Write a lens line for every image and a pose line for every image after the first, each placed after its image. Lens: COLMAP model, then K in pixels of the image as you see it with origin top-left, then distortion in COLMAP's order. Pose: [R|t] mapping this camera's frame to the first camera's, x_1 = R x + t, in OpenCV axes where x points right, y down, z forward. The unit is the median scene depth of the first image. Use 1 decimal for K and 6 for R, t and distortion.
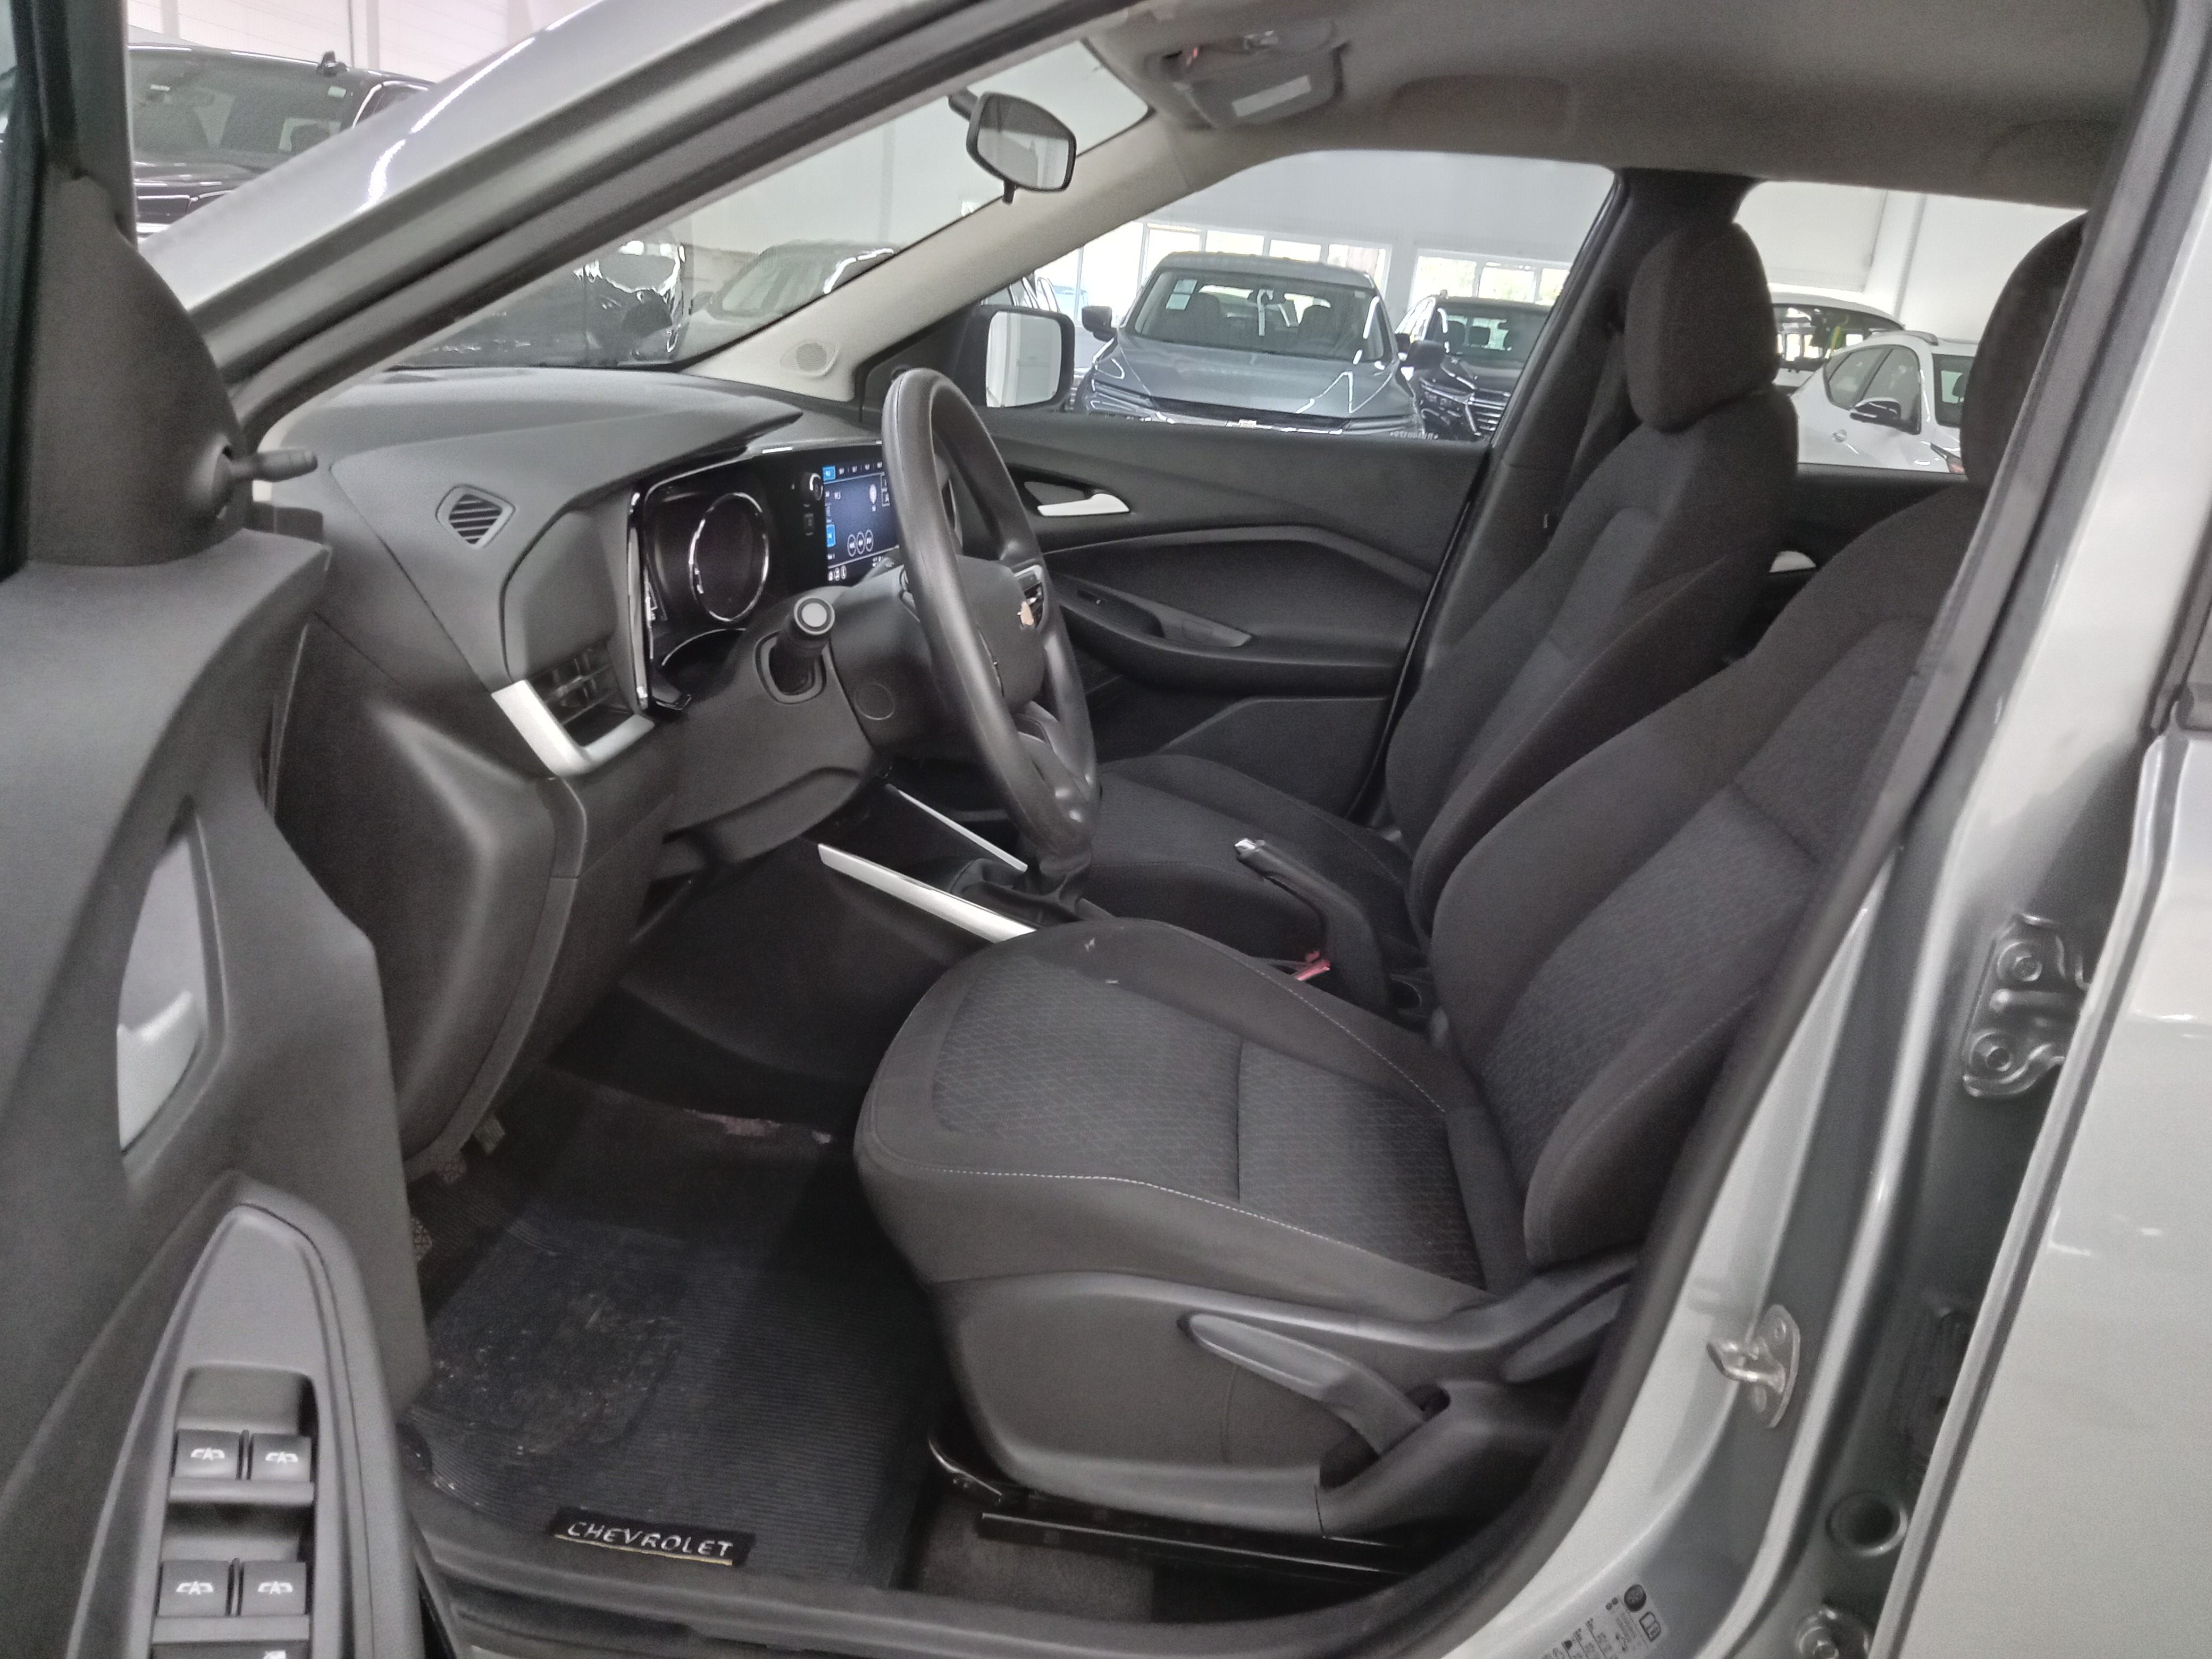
lens RADIAL K [[1658.2, 0, 1106.0], [0, 1658.2, 829.5], [0, 0, 1]] dist [0.044200, -0.071764]
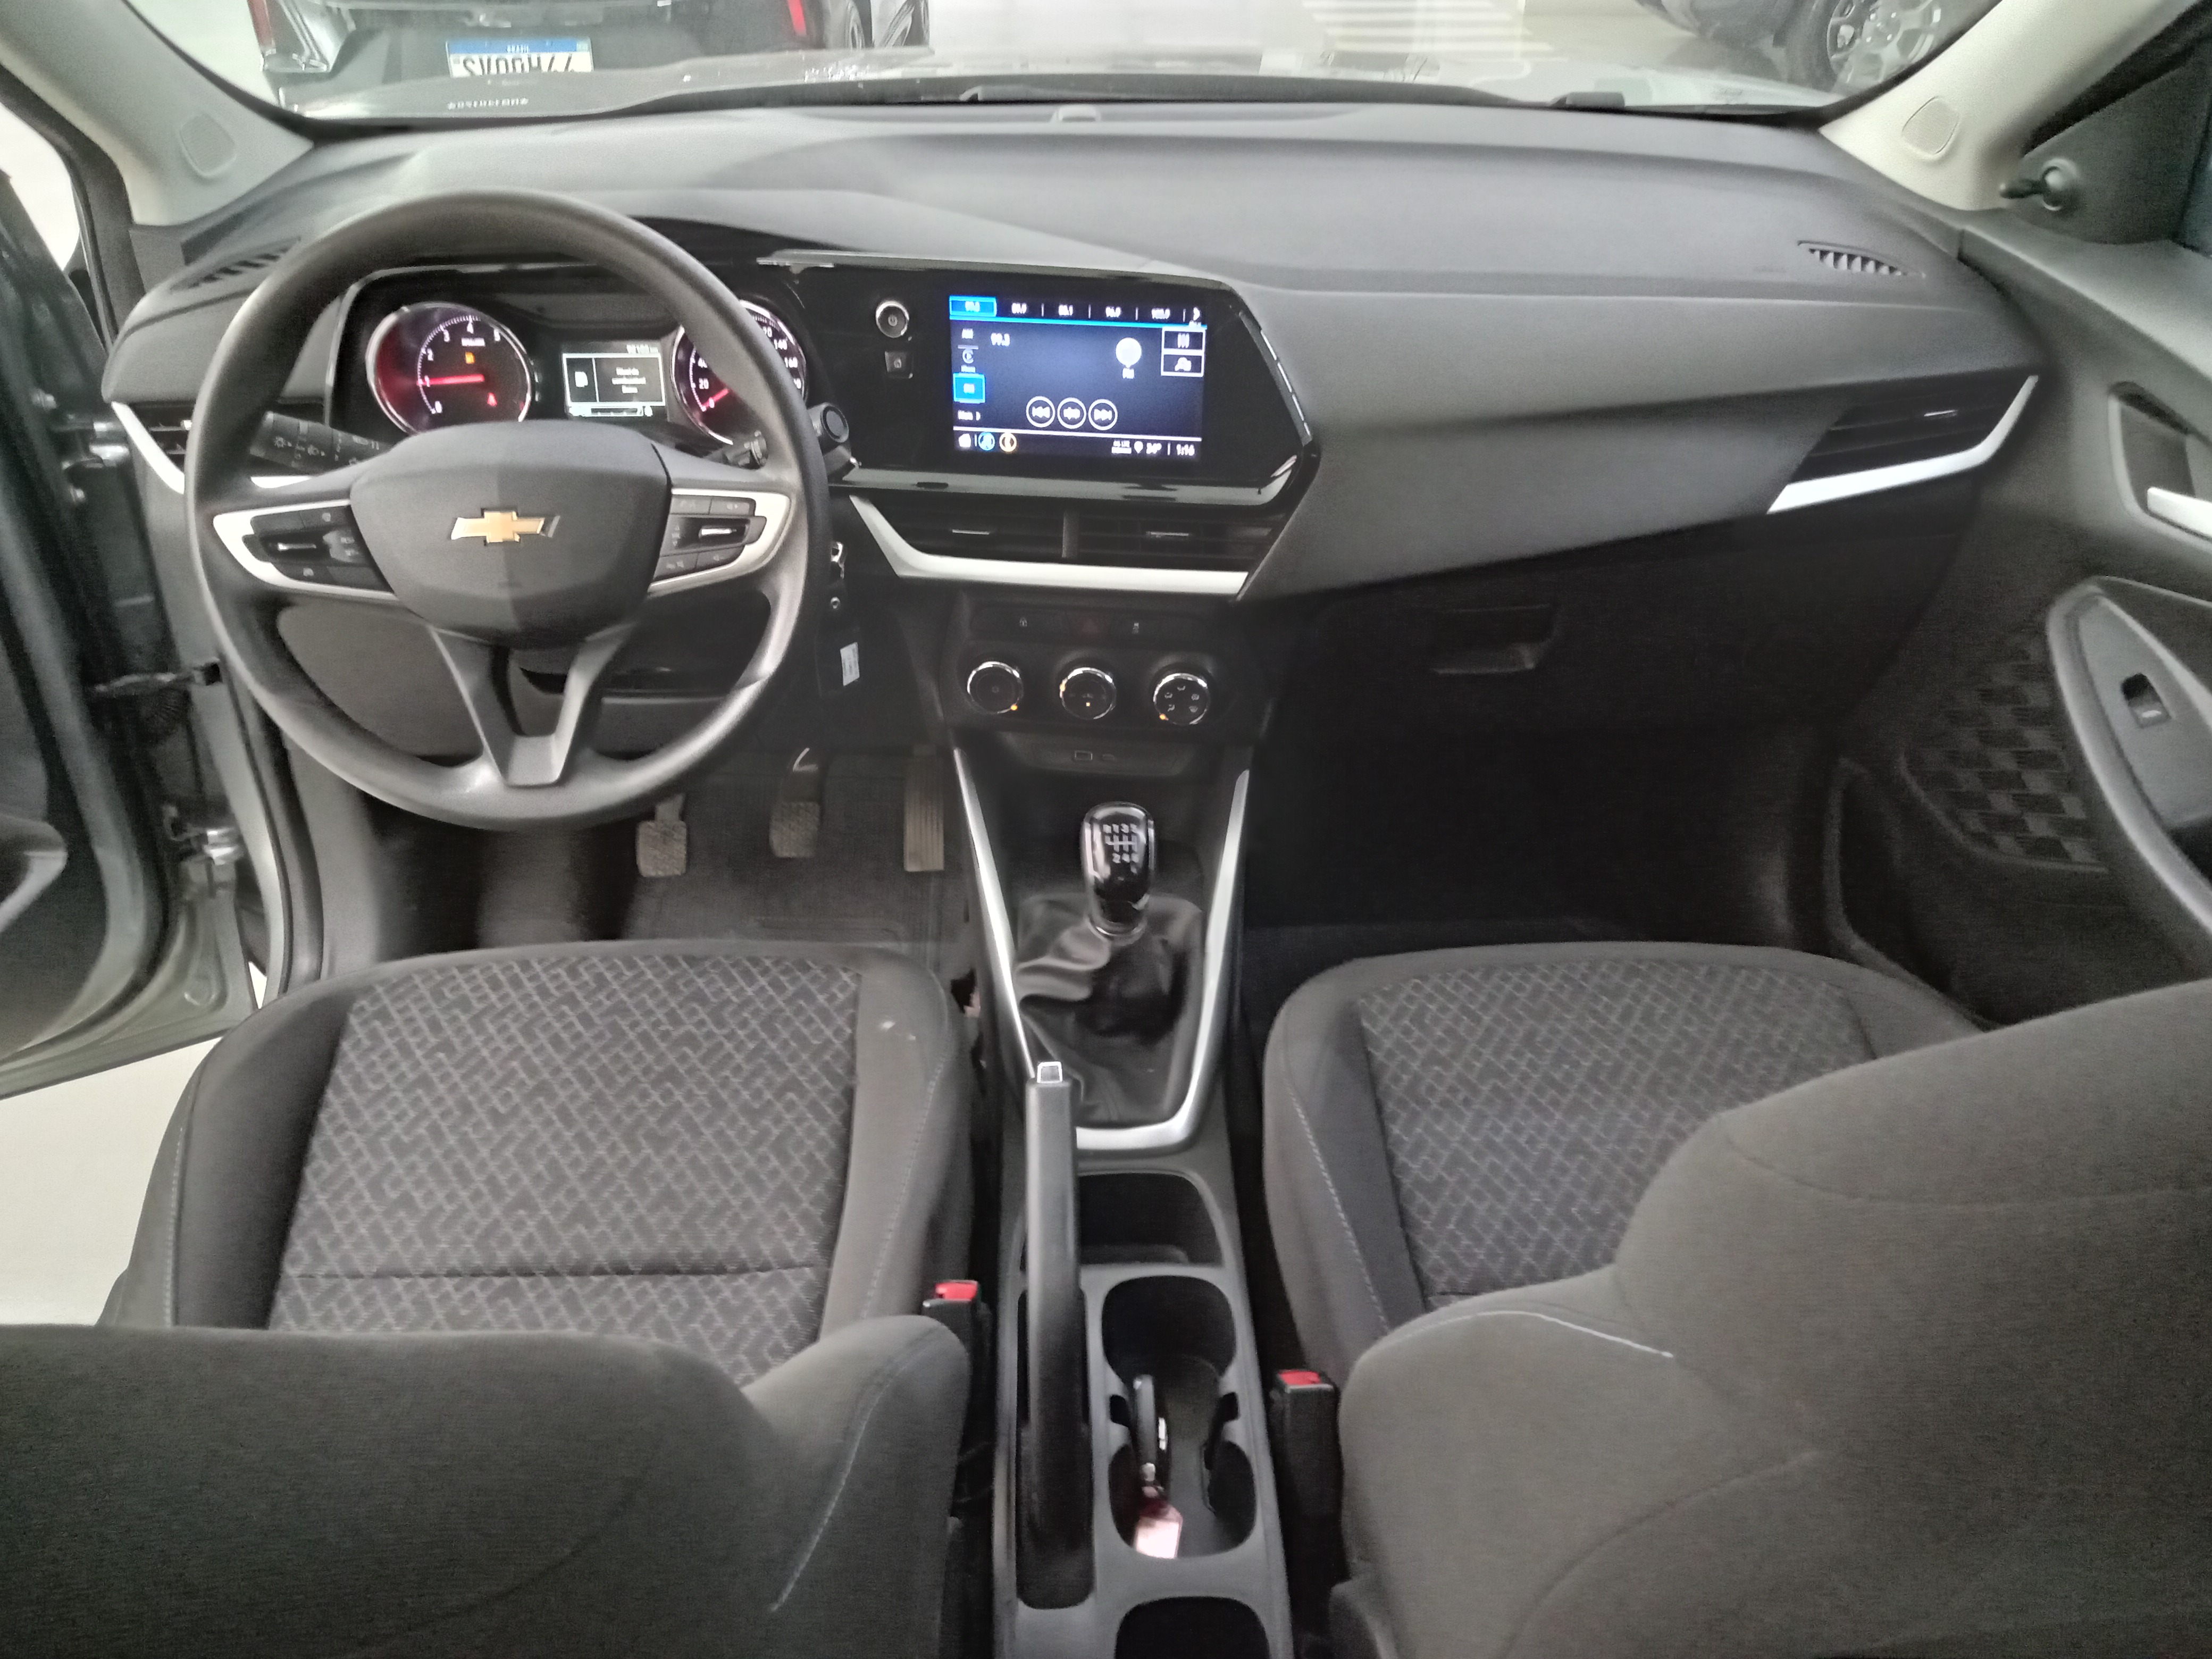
lens RADIAL K [[1609.1, 0, 1106.0], [0, 1609.1, 829.5], [0, 0, 1]] dist [0.101232, -0.163328]
pose [[0.108797, 0.480858, -0.870022, 0.405484], [-0.283385, 0.853903, 0.436511, -0.239853], [0.952815, 0.199060, 0.229170, 0.642499]]
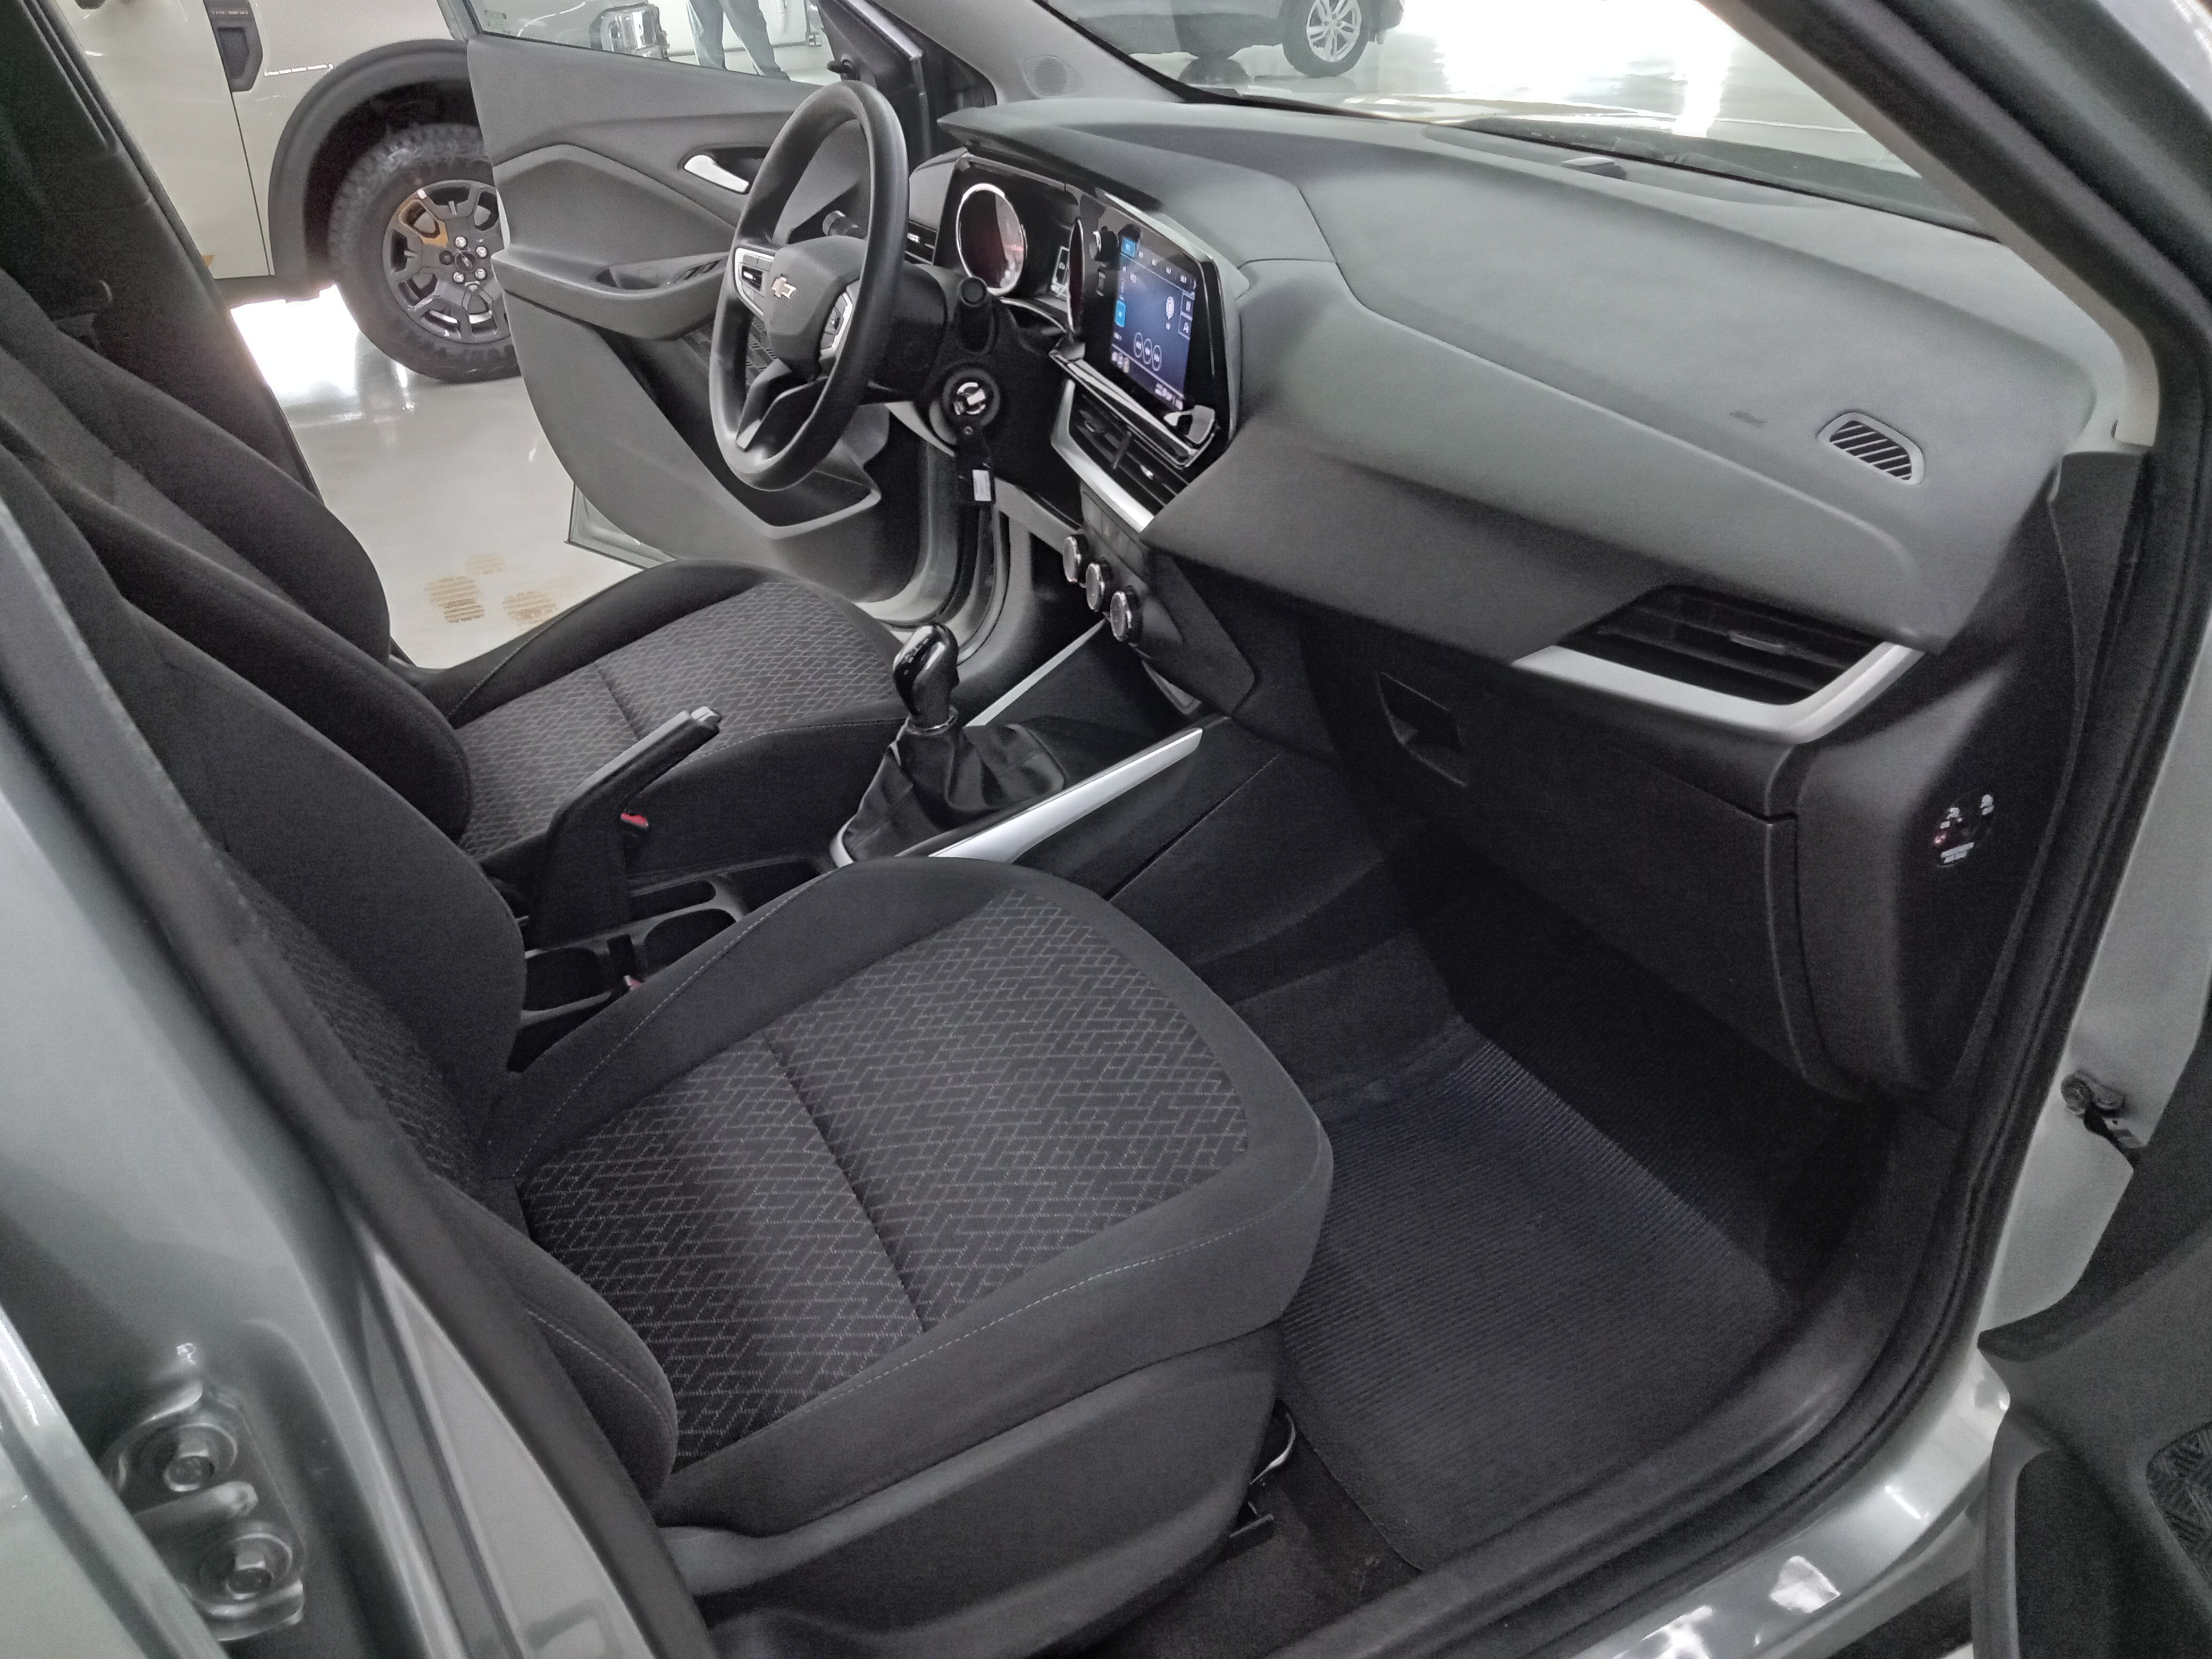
lens RADIAL K [[1658.2, 0, 1106.0], [0, 1658.2, 829.5], [0, 0, 1]] dist [0.044200, -0.071764]
pose [[-0.857153, 0.177928, -0.483354, 0.245642], [-0.217932, 0.725009, 0.653351, -0.396134], [0.466685, 0.665359, -0.582668, 1.186318]]
